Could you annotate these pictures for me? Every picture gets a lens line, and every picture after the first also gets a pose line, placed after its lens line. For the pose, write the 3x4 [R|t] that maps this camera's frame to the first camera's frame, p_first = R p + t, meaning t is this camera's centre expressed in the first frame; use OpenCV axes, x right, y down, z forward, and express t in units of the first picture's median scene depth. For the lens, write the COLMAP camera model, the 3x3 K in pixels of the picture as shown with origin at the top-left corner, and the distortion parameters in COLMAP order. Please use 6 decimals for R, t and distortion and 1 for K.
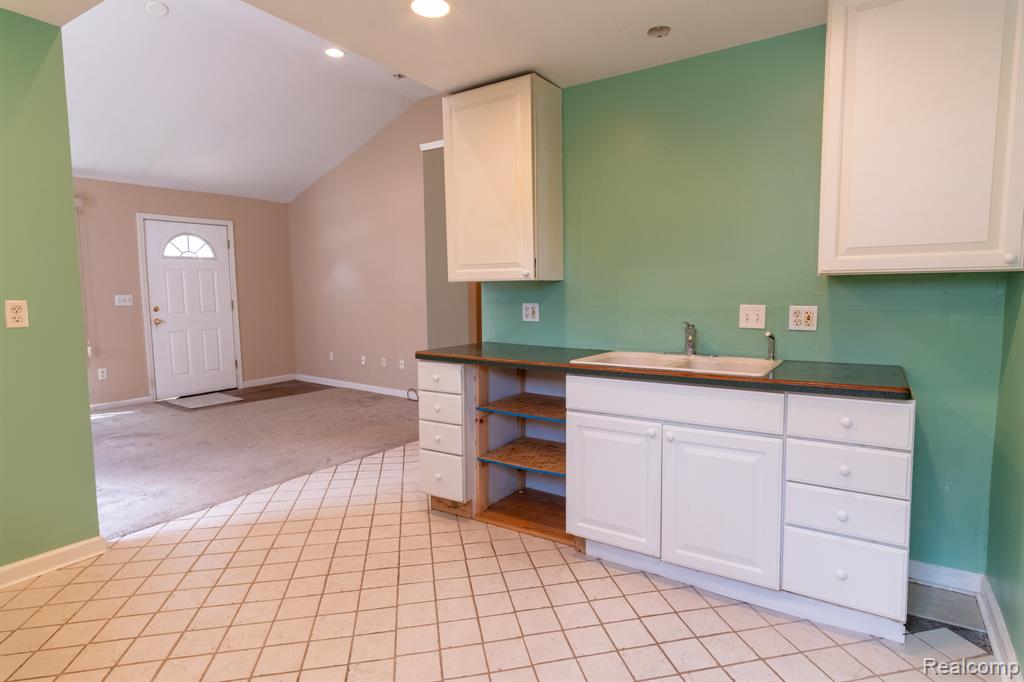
lens RADIAL K [[540.9, 0, 517.6], [0, 540.9, 337.4], [0, 0, 1]] dist [0.005884, 0.001277]
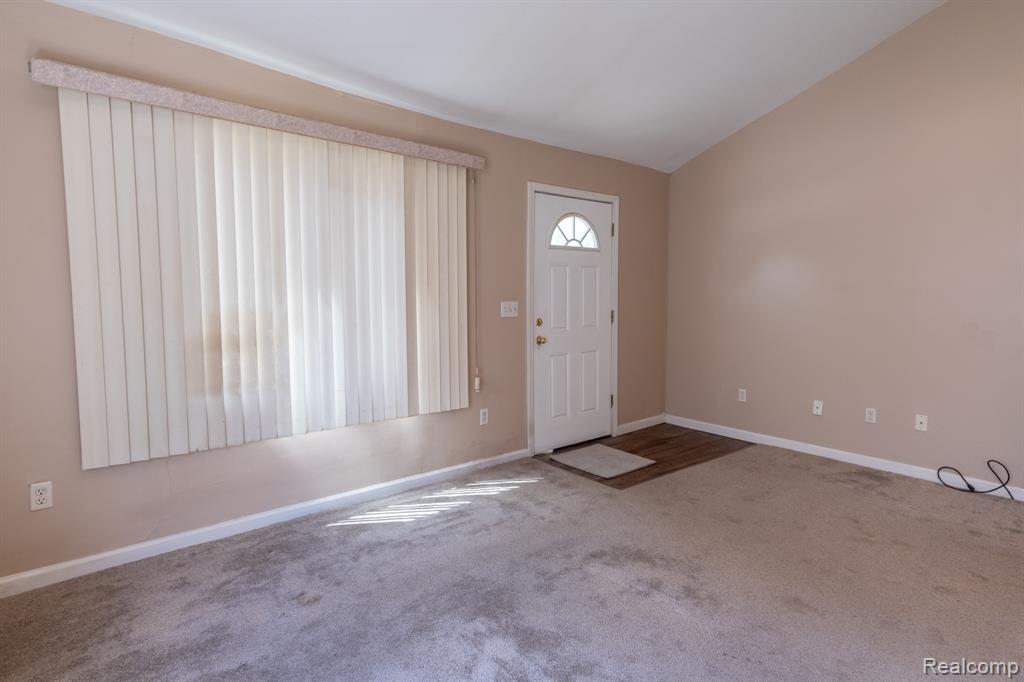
lens RADIAL K [[540.9, 0, 517.6], [0, 540.9, 337.4], [0, 0, 1]] dist [0.005884, 0.001277]
pose [[0.963127, 0.027215, -0.267666, -0.501025], [-0.030763, 0.999486, -0.009071, -0.025478], [0.267282, 0.016971, 0.963469, 0.324934]]
